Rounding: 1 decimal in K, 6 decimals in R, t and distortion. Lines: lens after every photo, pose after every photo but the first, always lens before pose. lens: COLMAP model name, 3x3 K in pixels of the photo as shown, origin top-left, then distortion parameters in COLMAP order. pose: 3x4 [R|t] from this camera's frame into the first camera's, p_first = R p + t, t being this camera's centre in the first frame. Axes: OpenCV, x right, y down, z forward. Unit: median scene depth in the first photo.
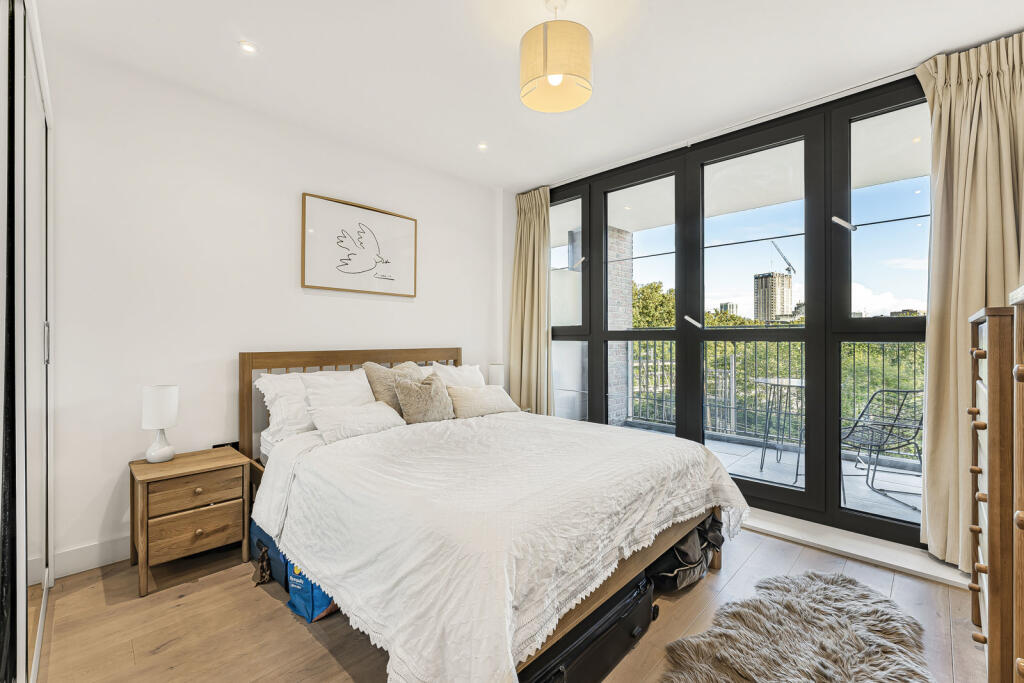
lens RADIAL K [[424.8, 0, 504.0], [0, 424.8, 340.9], [0, 0, 1]] dist [-0.002773, -0.000003]
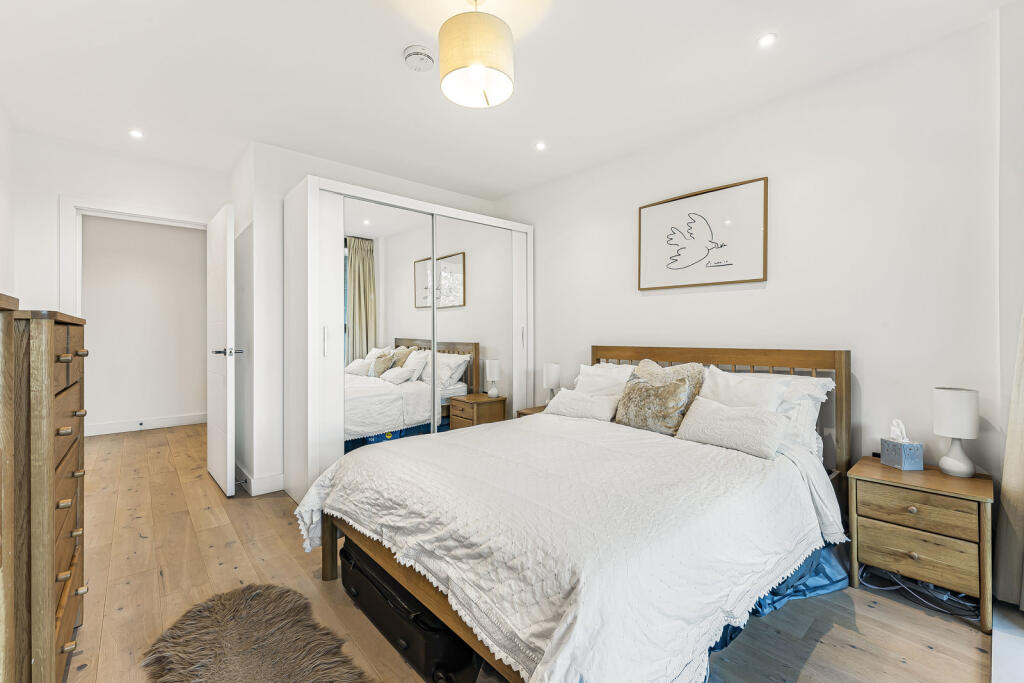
lens RADIAL K [[424.8, 0, 504.6], [0, 424.8, 333.9], [0, 0, 1]] dist [-0.002773, -0.000003]
pose [[-0.064154, -0.000888, -0.997940, 0.638672], [-0.004778, 0.999988, -0.000583, -0.006706], [0.997929, 0.004731, -0.064158, 0.661060]]
